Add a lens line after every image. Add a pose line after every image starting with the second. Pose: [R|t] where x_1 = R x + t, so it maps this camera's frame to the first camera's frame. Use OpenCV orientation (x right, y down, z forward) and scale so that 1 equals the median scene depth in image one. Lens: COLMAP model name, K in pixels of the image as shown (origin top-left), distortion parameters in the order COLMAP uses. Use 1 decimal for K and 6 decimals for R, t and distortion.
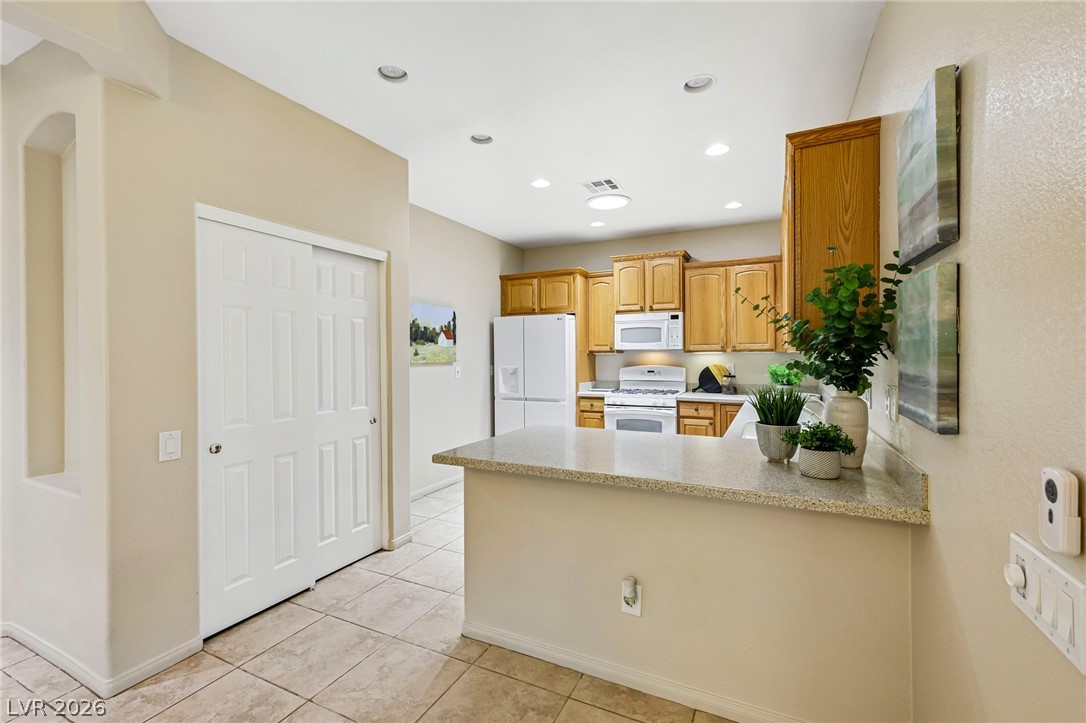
lens RADIAL K [[471.2, 0, 542.9], [0, 471.2, 355.4], [0, 0, 1]] dist [0.004454, -0.000589]
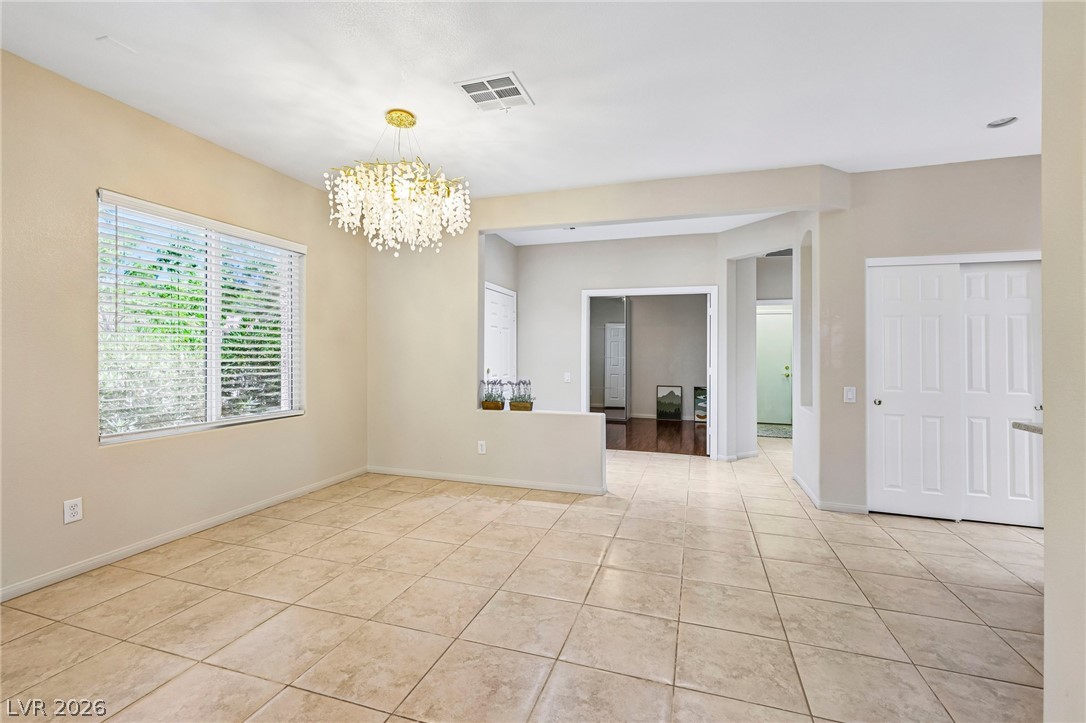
lens RADIAL K [[471.2, 0, 545.8], [0, 471.2, 347.4], [0, 0, 1]] dist [0.004454, -0.000589]
pose [[0.147123, -0.010448, -0.989063, 0.378216], [-0.012005, 0.999852, -0.012348, 0.018405], [0.989045, 0.013691, 0.146976, -0.198413]]
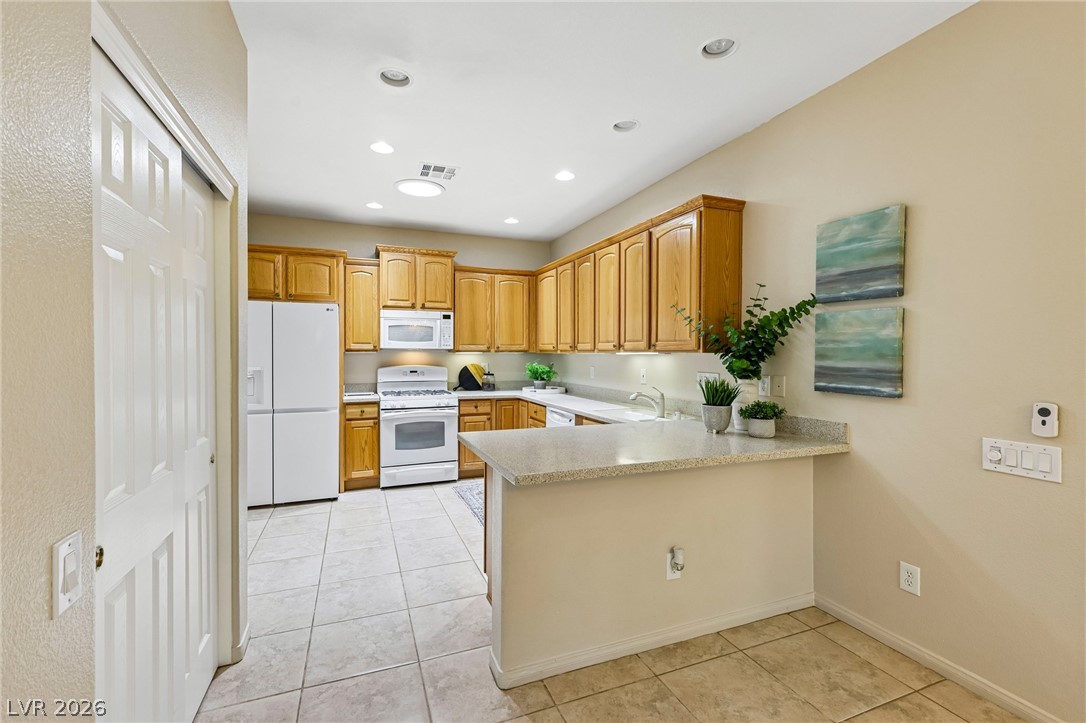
lens RADIAL K [[471.2, 0, 543.6], [0, 471.2, 357.1], [0, 0, 1]] dist [0.004454, -0.000589]
pose [[0.667376, 0.002954, 0.744715, -0.354213], [-0.005559, 0.999984, 0.001015, 0.002239], [-0.744701, -0.004818, 0.667381, 0.187338]]
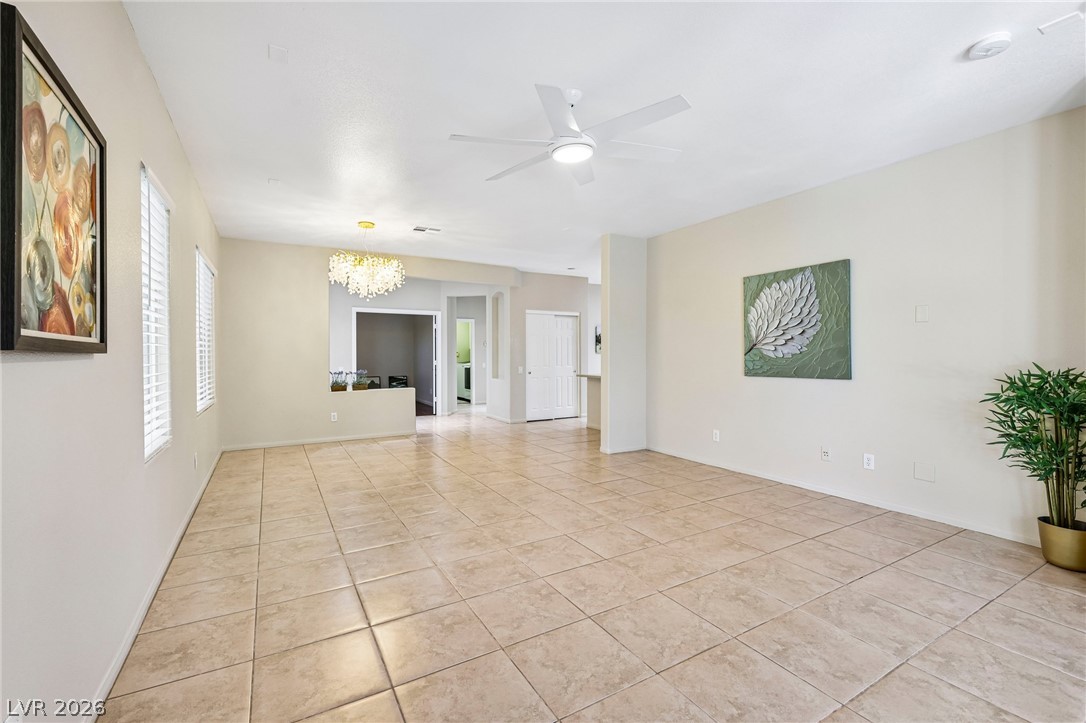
lens RADIAL K [[471.2, 0, 540.4], [0, 471.2, 352.1], [0, 0, 1]] dist [0.004454, -0.000589]
pose [[0.831062, 0.001043, -0.556179, 0.713132], [-0.002398, 0.999996, -0.001707, 0.016709], [0.556175, 0.002752, 0.831061, -1.009728]]
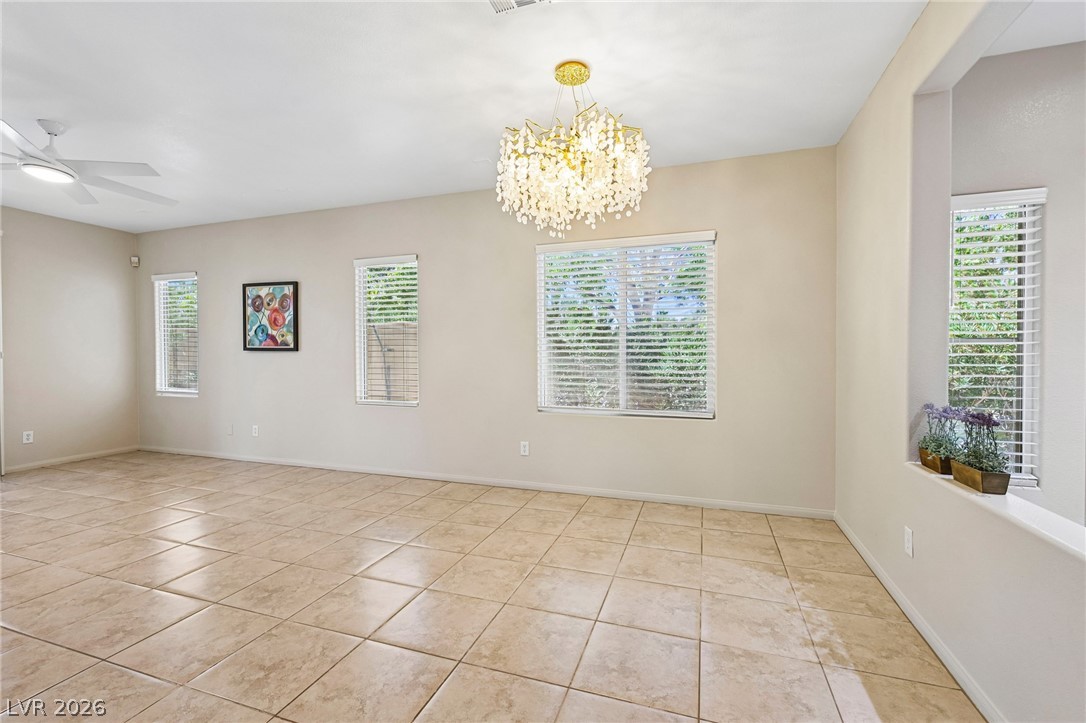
lens RADIAL K [[471.2, 0, 544.6], [0, 471.2, 358.0], [0, 0, 1]] dist [0.004454, -0.000589]
pose [[-0.992153, 0.009589, -0.124662, -0.172669], [0.007379, 0.999808, 0.018175, 0.018344], [0.124812, 0.017113, -0.992033, 0.229891]]
